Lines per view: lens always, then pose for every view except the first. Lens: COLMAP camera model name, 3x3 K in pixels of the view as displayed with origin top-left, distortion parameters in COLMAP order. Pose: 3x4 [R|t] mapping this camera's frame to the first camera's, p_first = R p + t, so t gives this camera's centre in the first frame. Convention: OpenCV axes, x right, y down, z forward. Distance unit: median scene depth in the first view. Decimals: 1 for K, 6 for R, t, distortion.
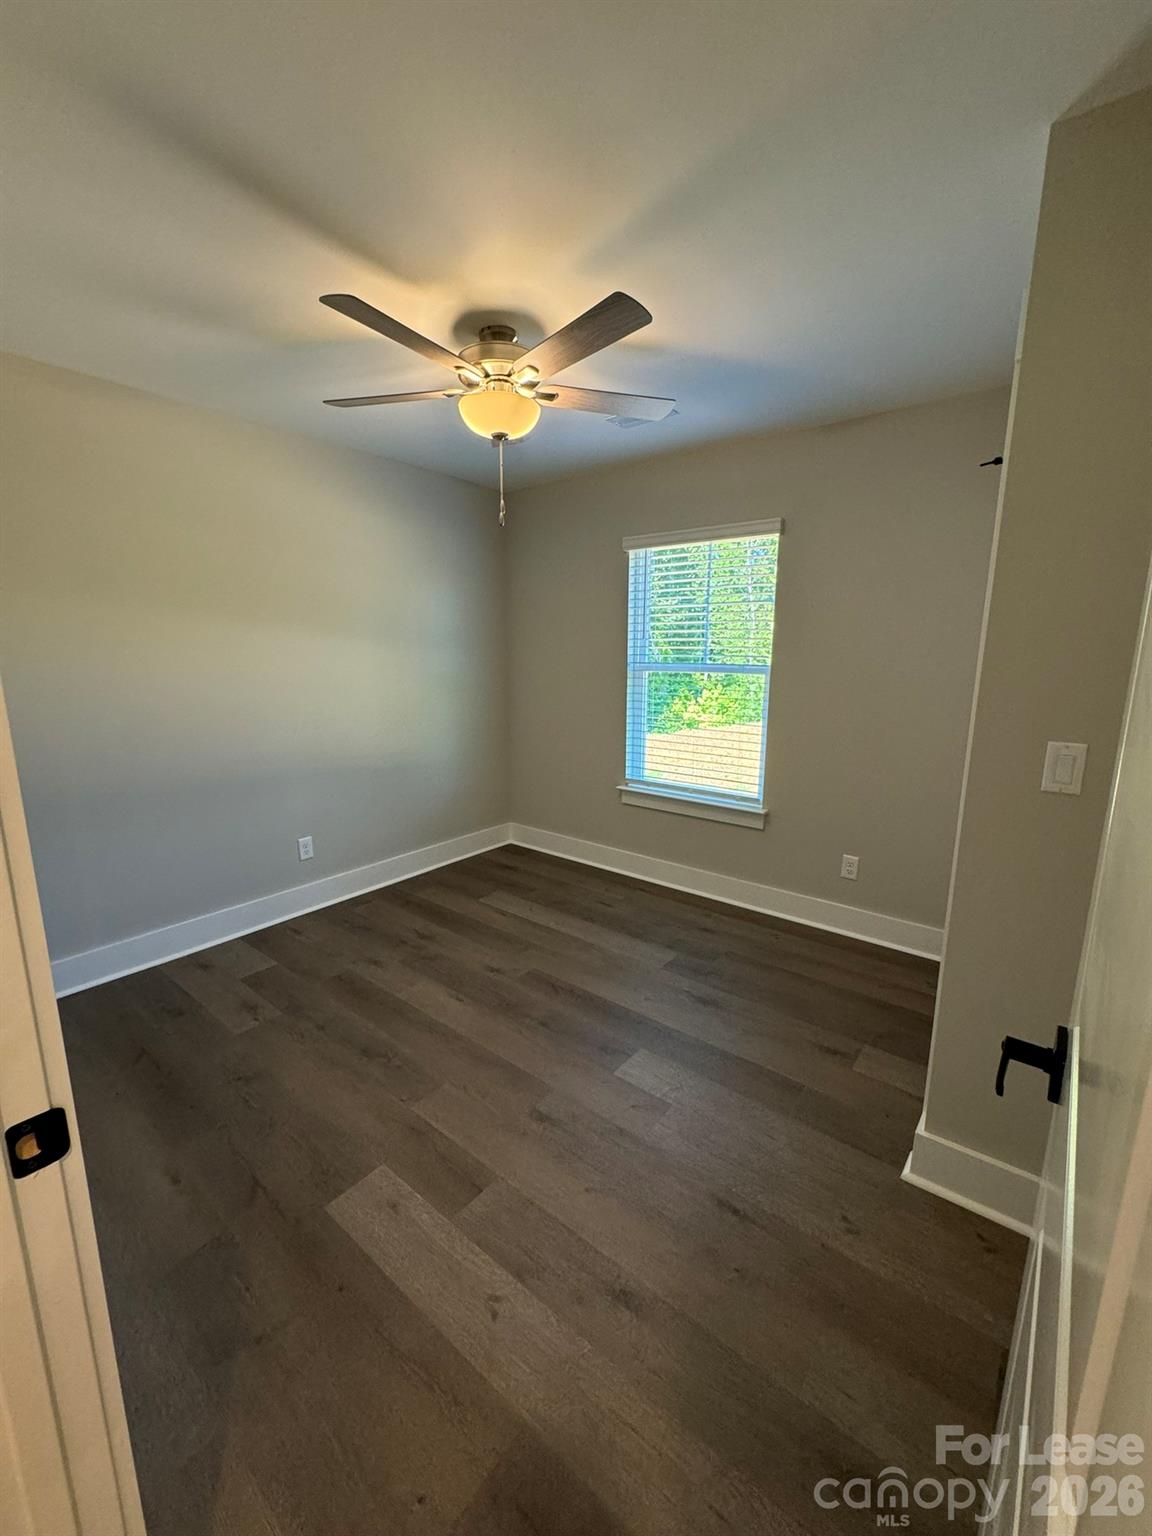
lens RADIAL K [[615.7, 0, 573.5], [0, 615.7, 769.9], [0, 0, 1]] dist [-0.000083, 0.000169]
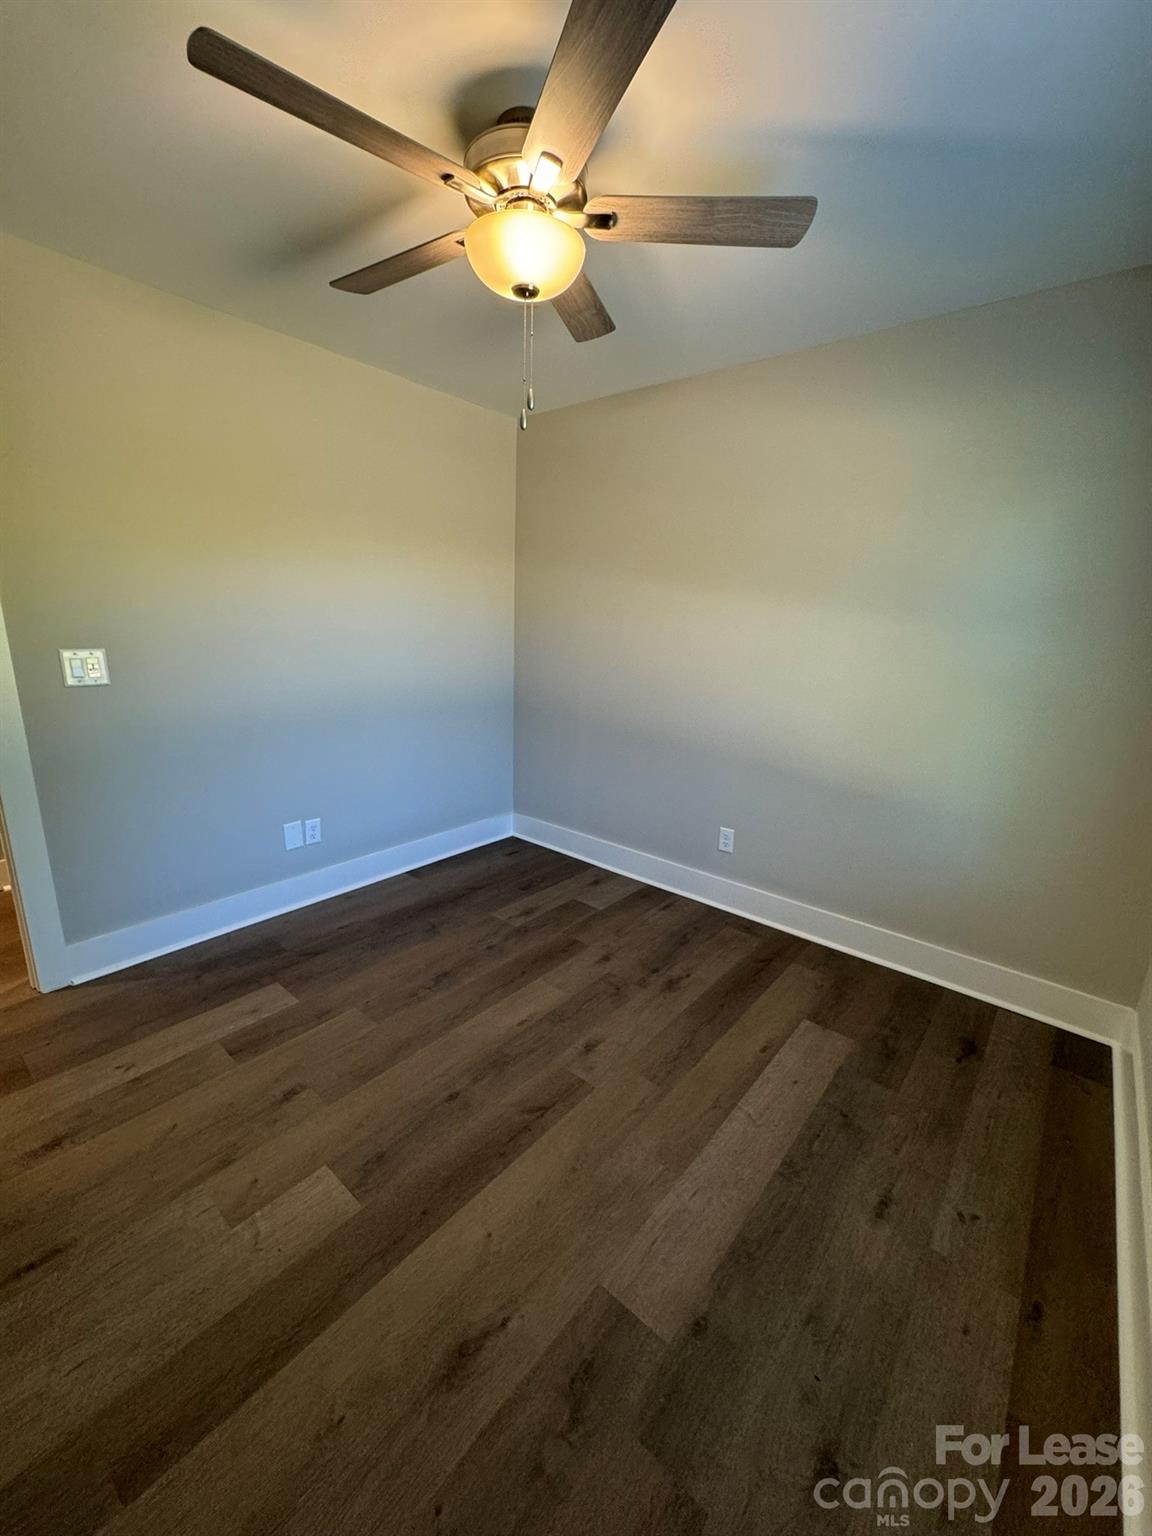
lens RADIAL K [[615.7, 0, 573.5], [0, 615.7, 769.9], [0, 0, 1]] dist [-0.000083, 0.000169]
pose [[-0.026707, 0.240954, -0.970169, 0.501440], [-0.223837, 0.944431, 0.240723, -0.162311], [0.974261, 0.223589, 0.028712, 0.866708]]
